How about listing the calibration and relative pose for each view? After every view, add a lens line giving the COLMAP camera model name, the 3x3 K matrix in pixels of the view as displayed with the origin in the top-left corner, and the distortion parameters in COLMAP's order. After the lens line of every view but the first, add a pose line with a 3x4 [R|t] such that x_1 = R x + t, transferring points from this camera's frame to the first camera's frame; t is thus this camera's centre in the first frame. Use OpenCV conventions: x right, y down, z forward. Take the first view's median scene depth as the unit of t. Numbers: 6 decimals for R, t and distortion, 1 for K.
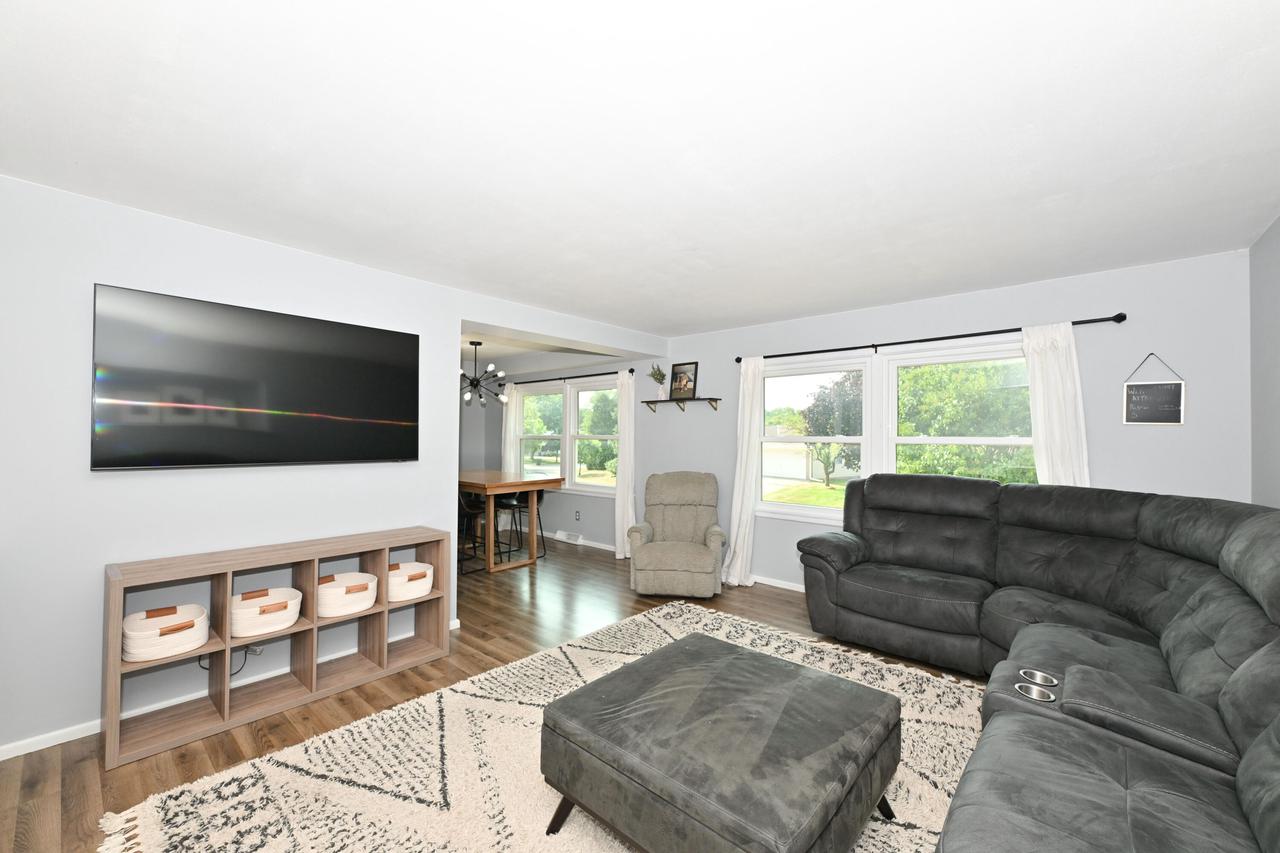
lens RADIAL K [[501.1, 0, 638.3], [0, 501.1, 430.0], [0, 0, 1]] dist [0.003459, -0.002073]
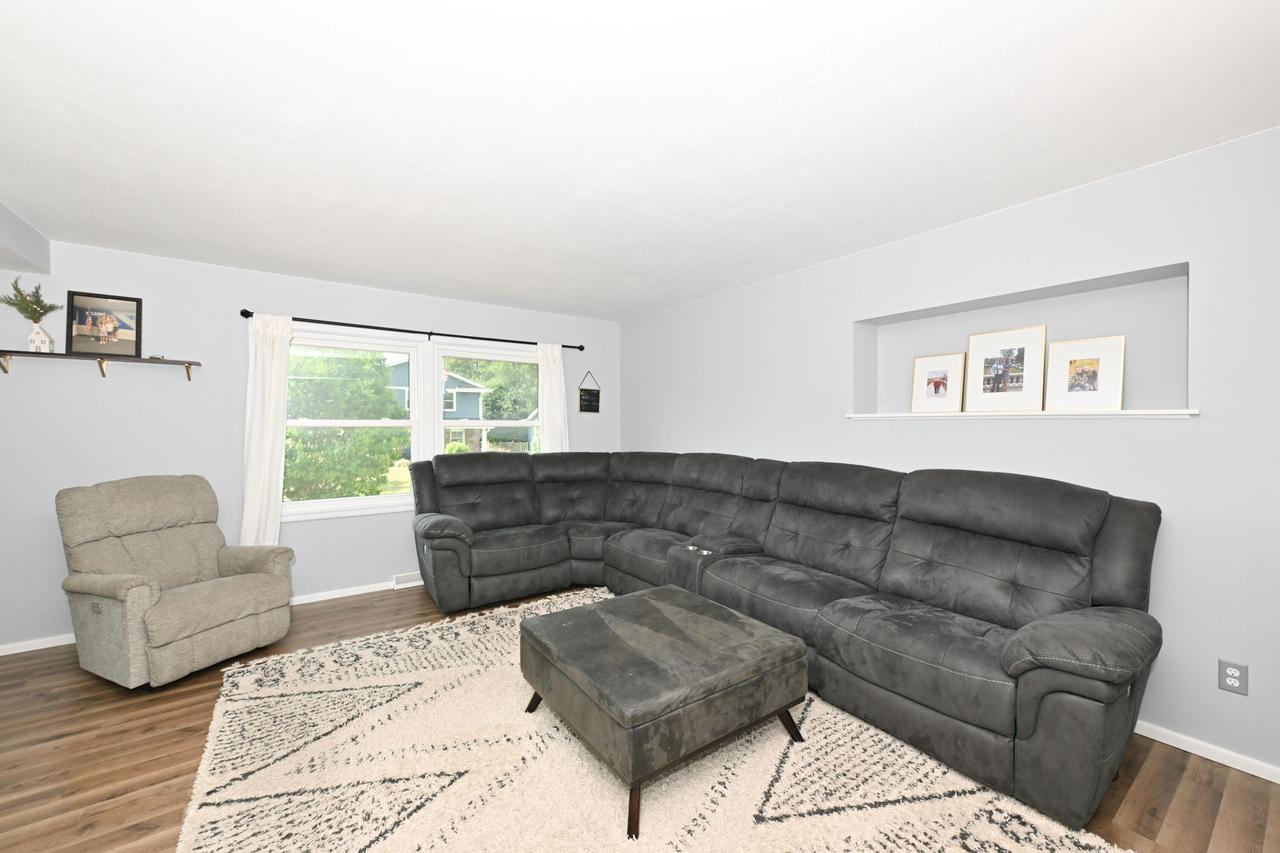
lens RADIAL K [[501.1, 0, 643.2], [0, 501.1, 430.7], [0, 0, 1]] dist [0.003459, -0.002073]
pose [[0.222599, -0.020895, 0.974686, -0.519704], [-0.014167, 0.999595, 0.024664, 0.003928], [-0.974807, -0.019299, 0.222213, 0.377083]]
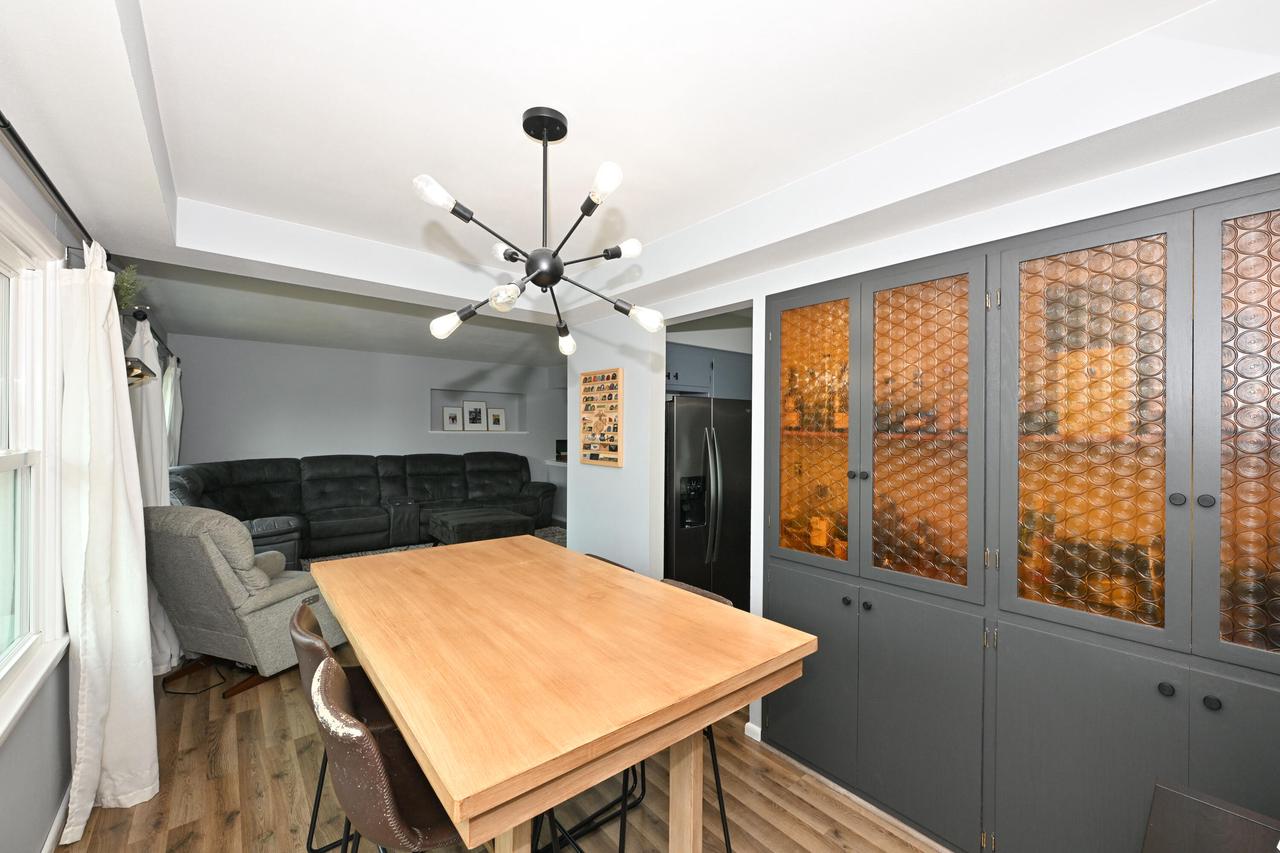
lens RADIAL K [[501.1, 0, 637.4], [0, 501.1, 428.9], [0, 0, 1]] dist [0.003459, -0.002073]
pose [[-0.987969, -0.016818, 0.153738, -0.677006], [-0.019002, 0.999738, -0.012746, -0.006336], [-0.153483, -0.015514, -0.988030, 2.043903]]
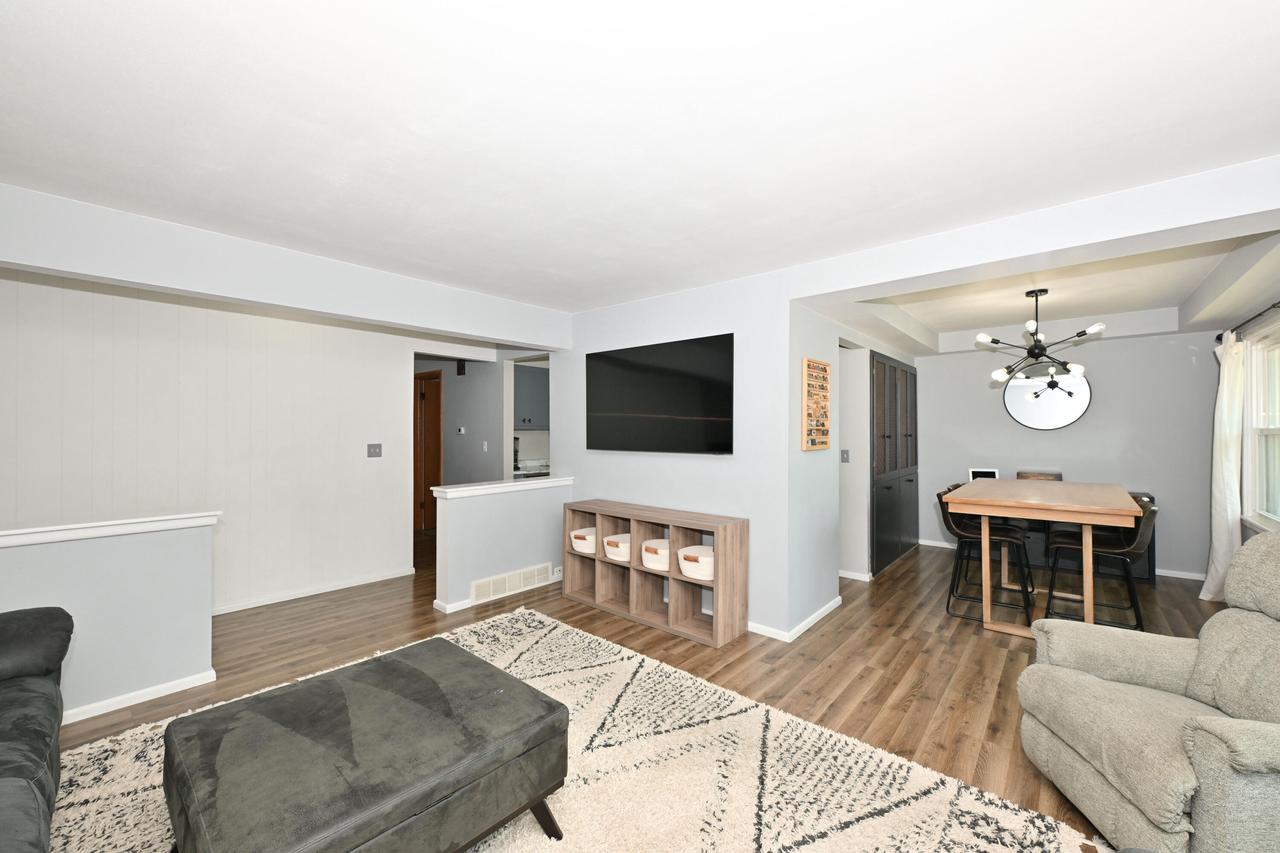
lens RADIAL K [[501.1, 0, 642.9], [0, 501.1, 425.9], [0, 0, 1]] dist [0.003459, -0.002073]
pose [[0.006116, -0.019363, -0.999794, 0.556669], [0.017169, 0.999667, -0.019255, 0.017941], [0.999834, -0.017048, 0.006446, 0.750082]]
